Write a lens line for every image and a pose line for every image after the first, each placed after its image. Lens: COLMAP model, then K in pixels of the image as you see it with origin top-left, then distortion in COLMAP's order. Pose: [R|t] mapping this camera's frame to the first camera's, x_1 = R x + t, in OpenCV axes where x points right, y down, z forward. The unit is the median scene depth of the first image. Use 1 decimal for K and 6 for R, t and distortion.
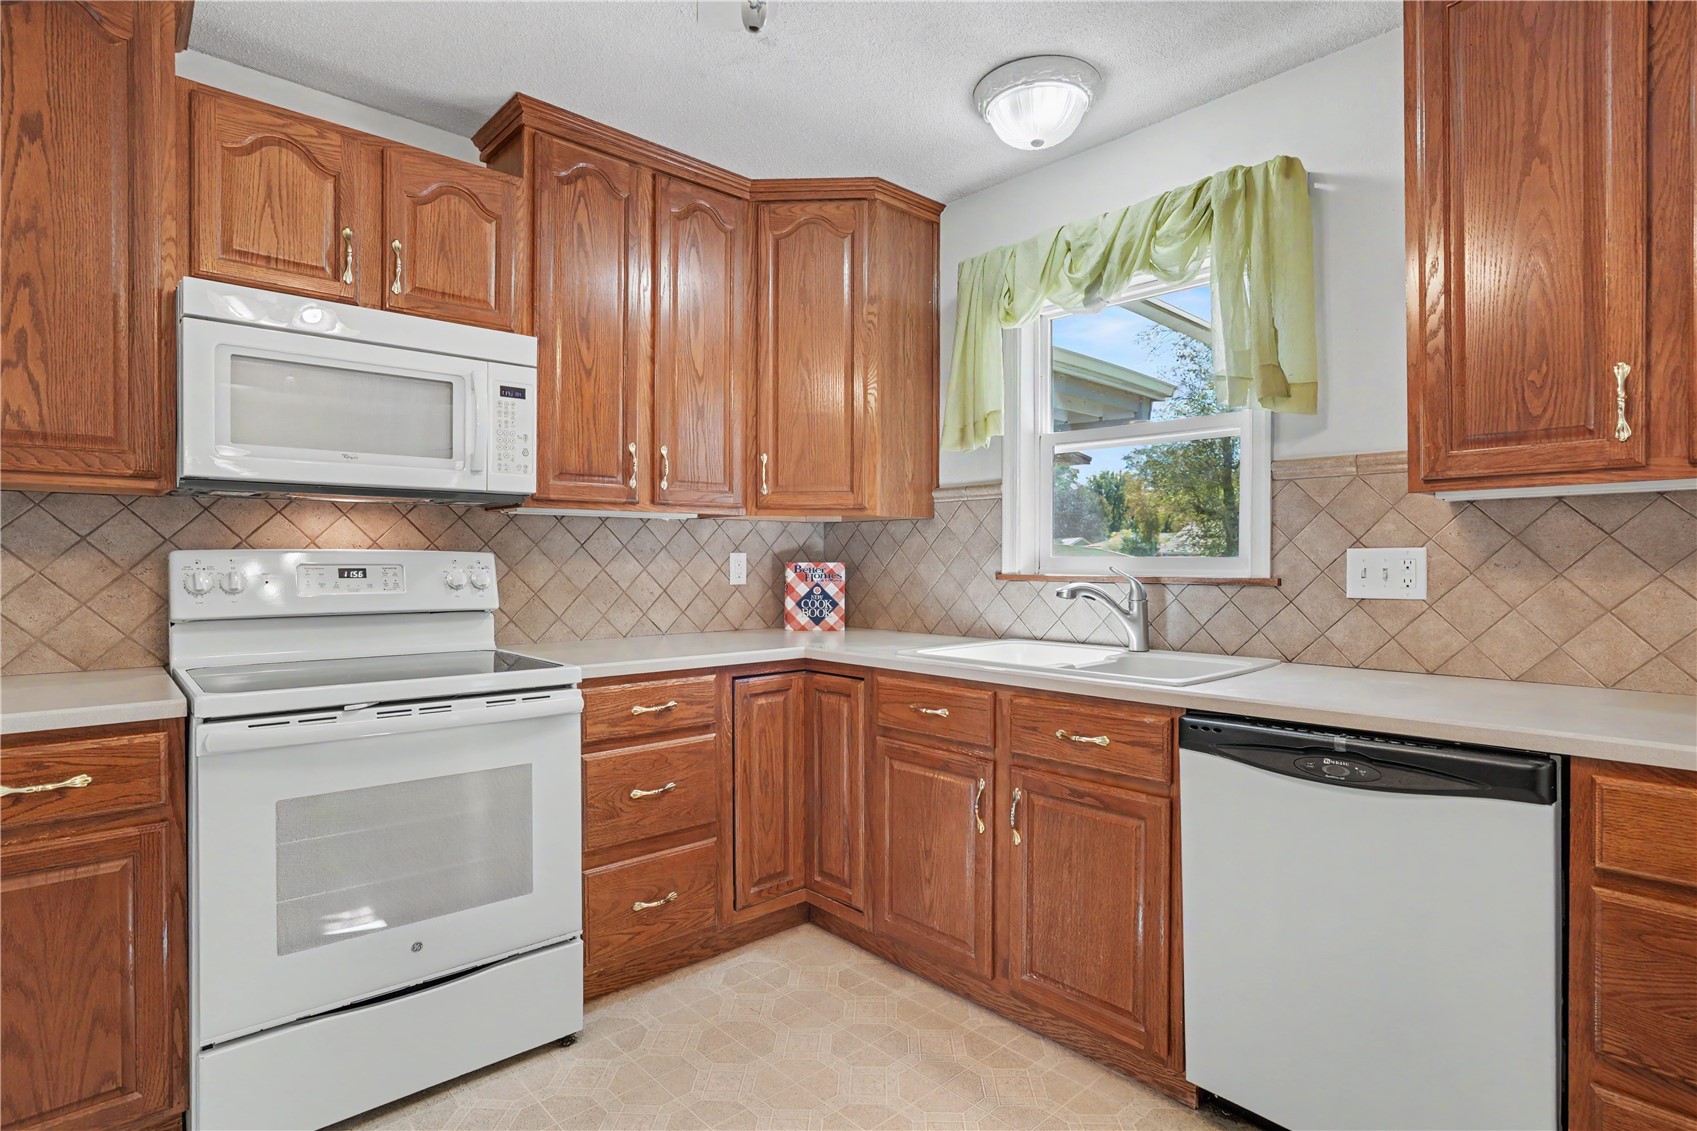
lens RADIAL K [[855.4, 0, 854.4], [0, 855.4, 568.0], [0, 0, 1]] dist [-0.035912, 0.011002]
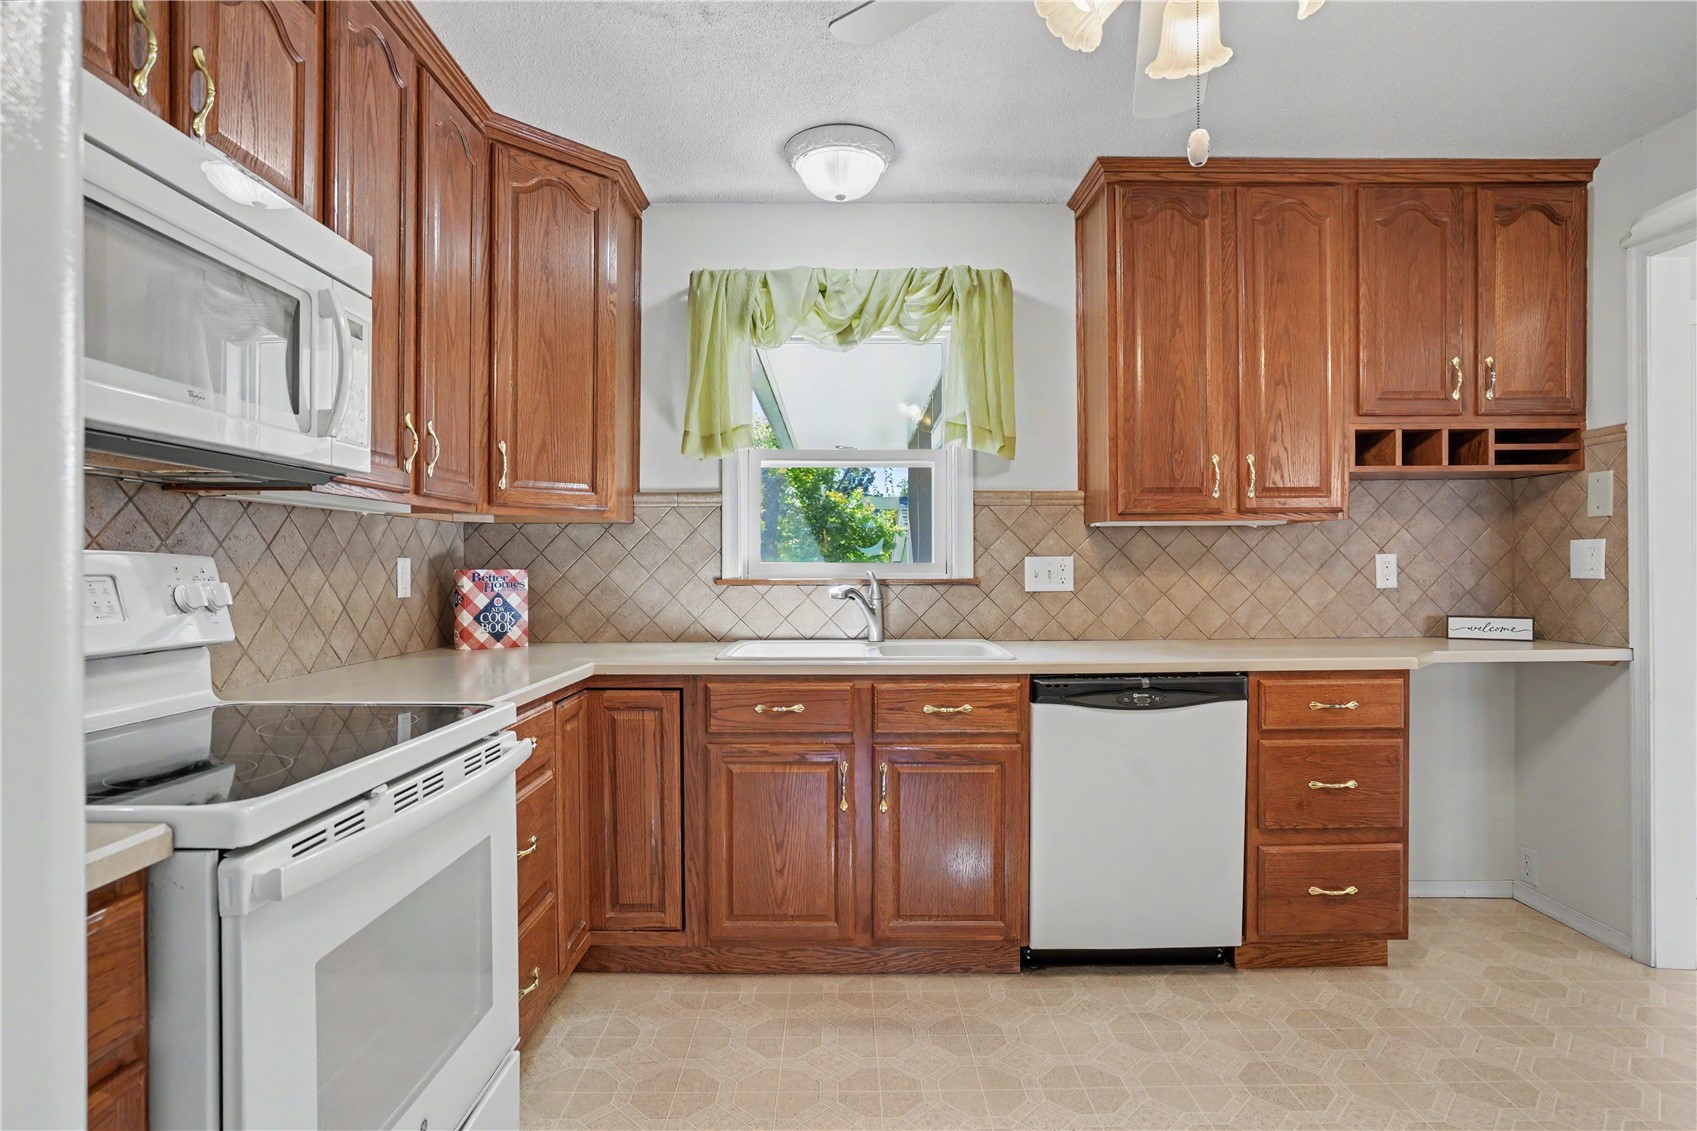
lens RADIAL K [[878.3, 0, 834.1], [0, 878.3, 571.0], [0, 0, 1]] dist [-0.042154, -0.000236]
pose [[0.674518, -0.006177, 0.738232, -0.624909], [0.009779, 0.999952, -0.000568, -0.001121], [-0.738193, 0.007603, 0.674546, 0.211999]]
